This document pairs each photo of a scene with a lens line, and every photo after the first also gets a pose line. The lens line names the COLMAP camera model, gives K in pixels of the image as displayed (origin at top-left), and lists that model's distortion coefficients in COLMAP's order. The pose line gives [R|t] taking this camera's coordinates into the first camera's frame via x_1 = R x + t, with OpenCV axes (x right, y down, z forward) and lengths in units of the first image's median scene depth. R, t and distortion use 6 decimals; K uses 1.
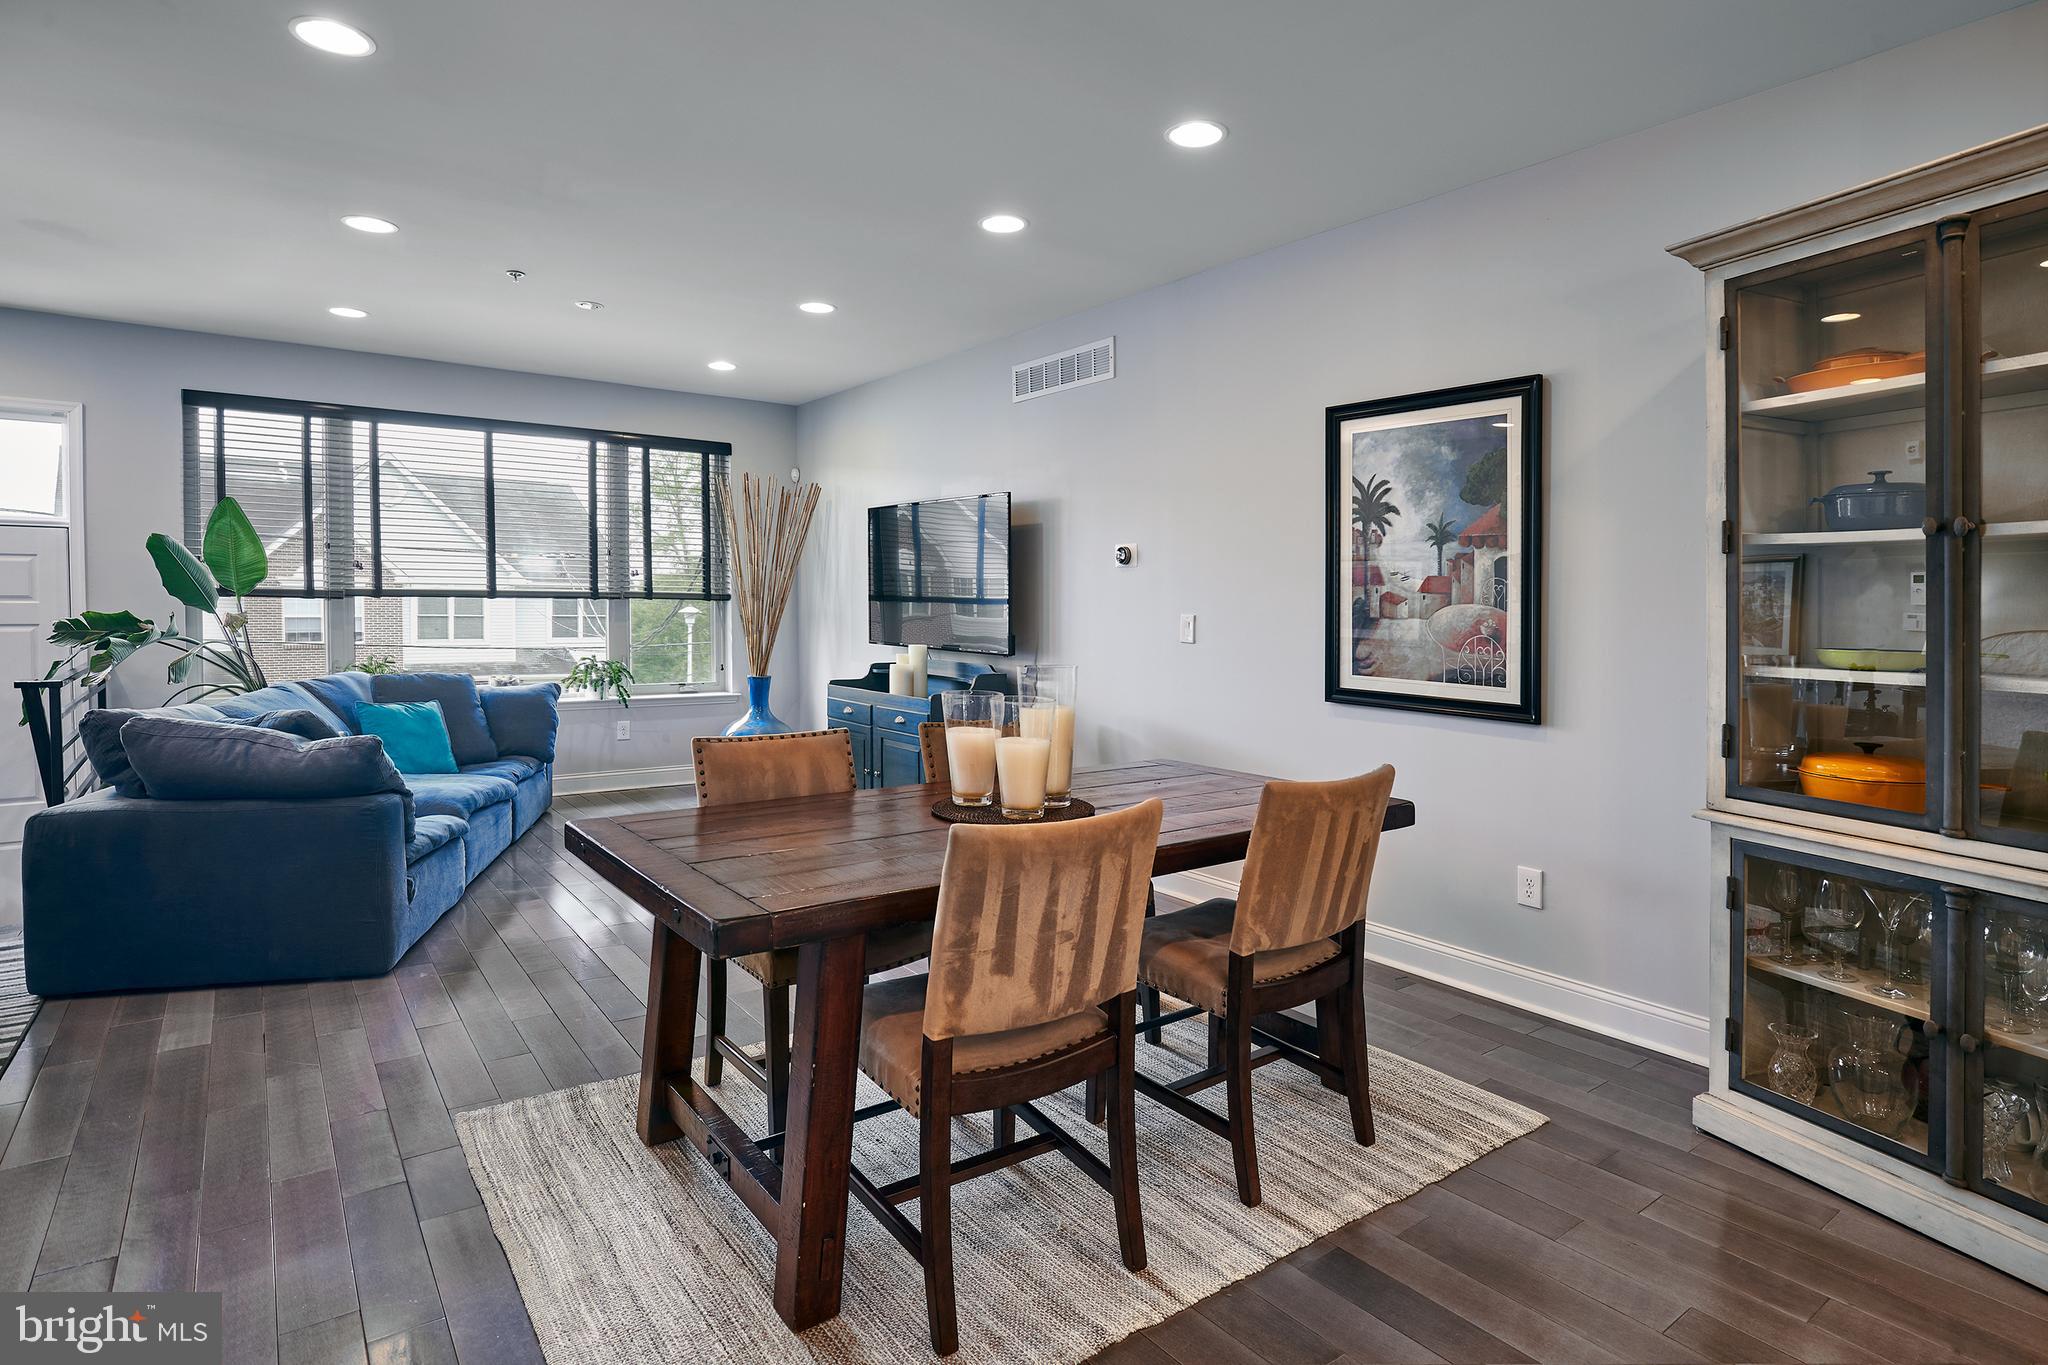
lens RADIAL K [[1103.9, 0, 1033.4], [0, 1103.9, 611.6], [0, 0, 1]] dist [-0.006980, -0.001409]
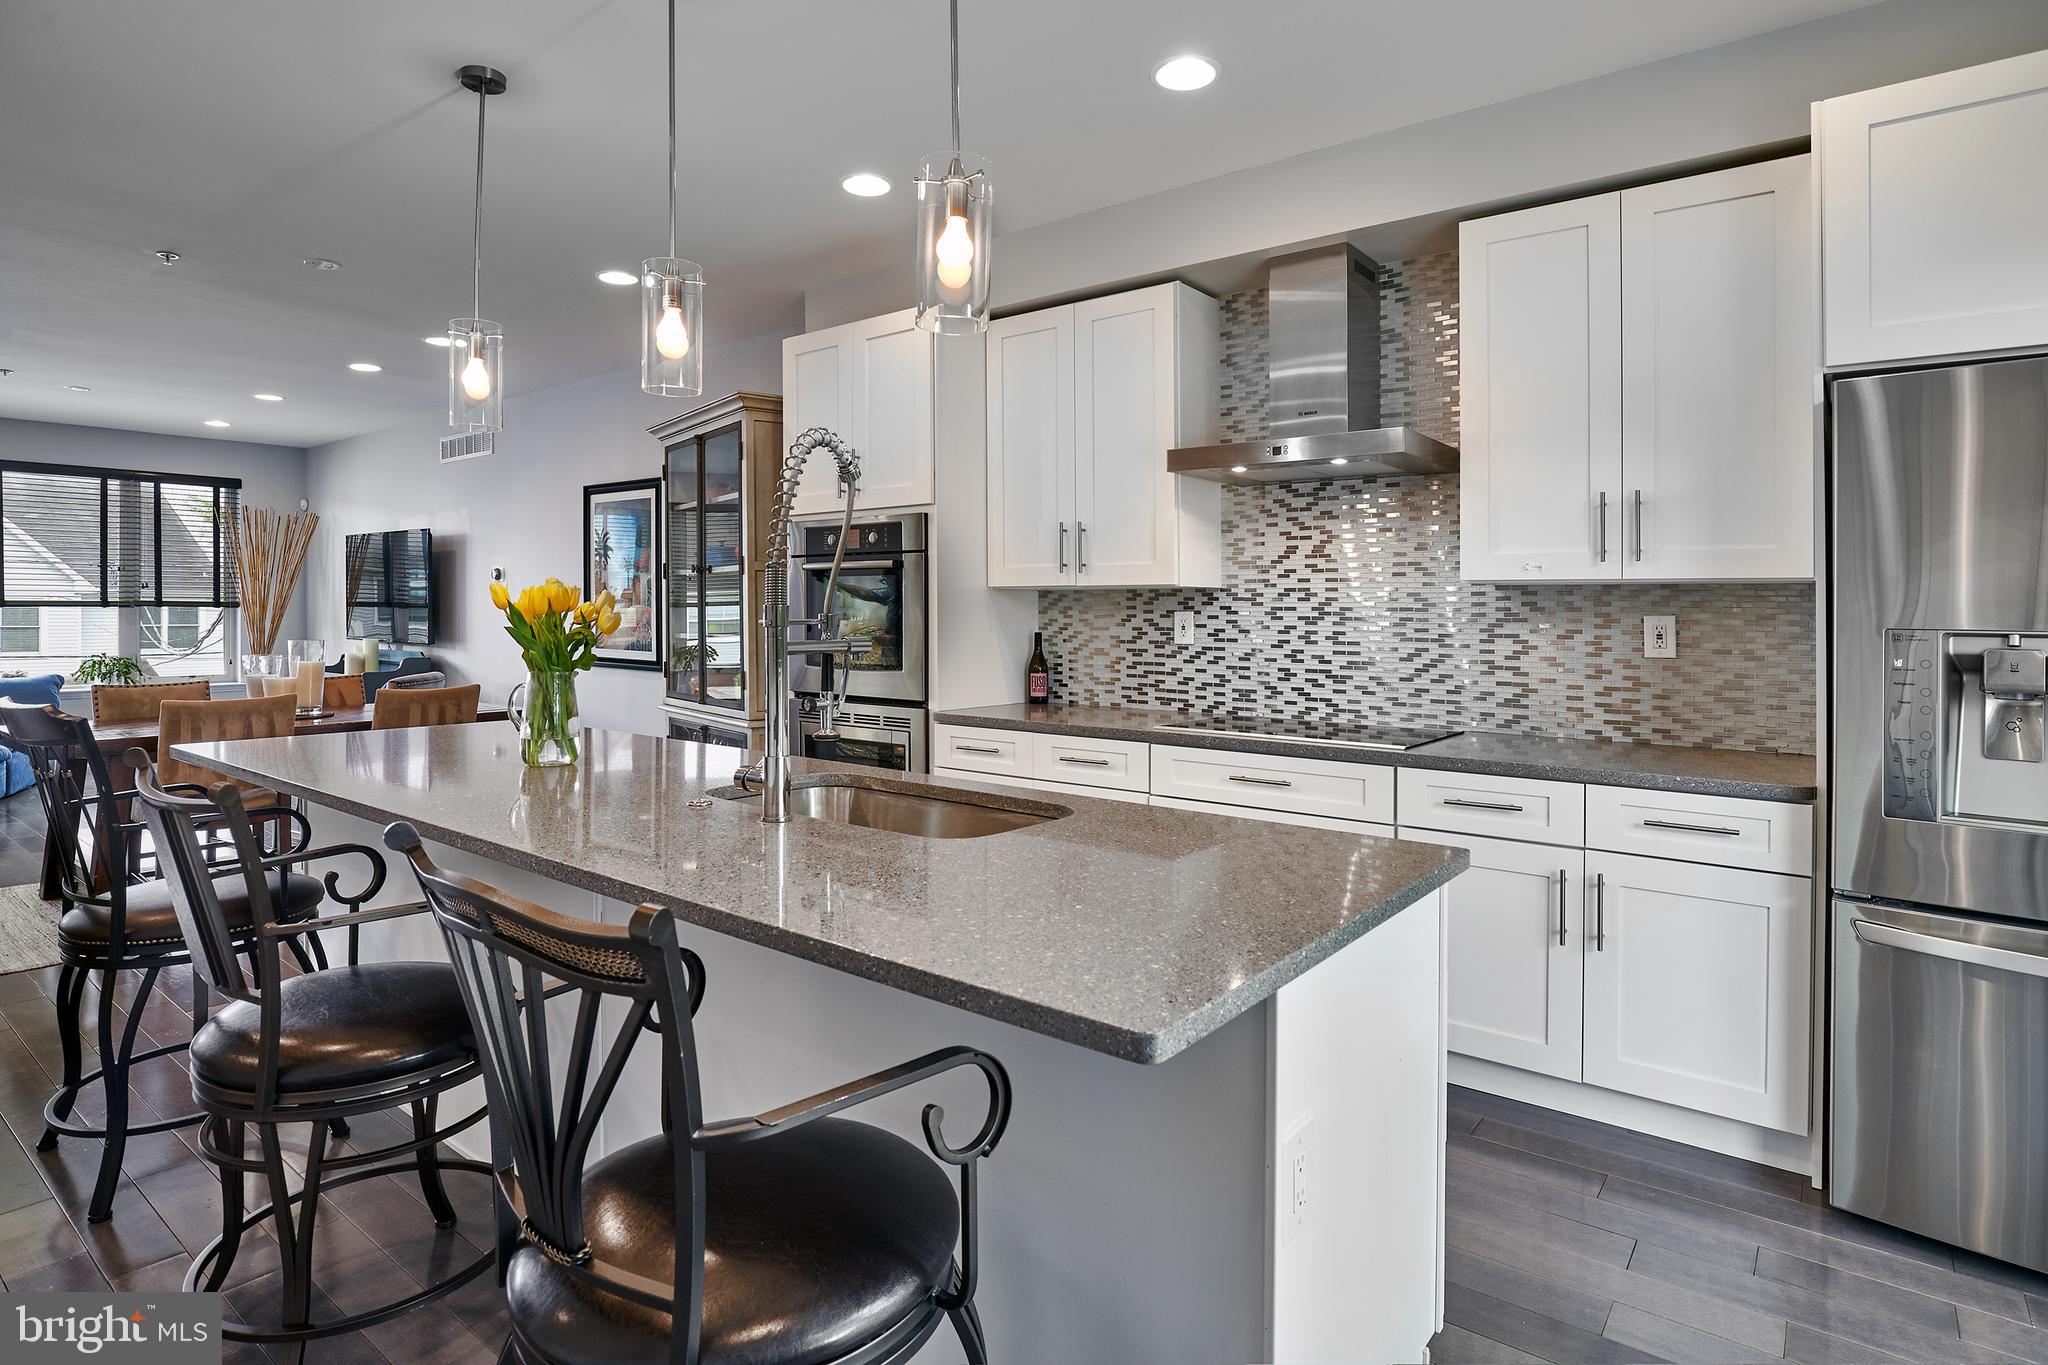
lens RADIAL K [[1103.9, 0, 1042.6], [0, 1103.9, 584.2], [0, 0, 1]] dist [-0.006980, -0.001409]
pose [[0.966321, -0.007611, 0.257228, 0.311881], [0.013557, 0.999680, -0.021349, 0.003574], [-0.256984, 0.024117, 0.966115, -0.471480]]
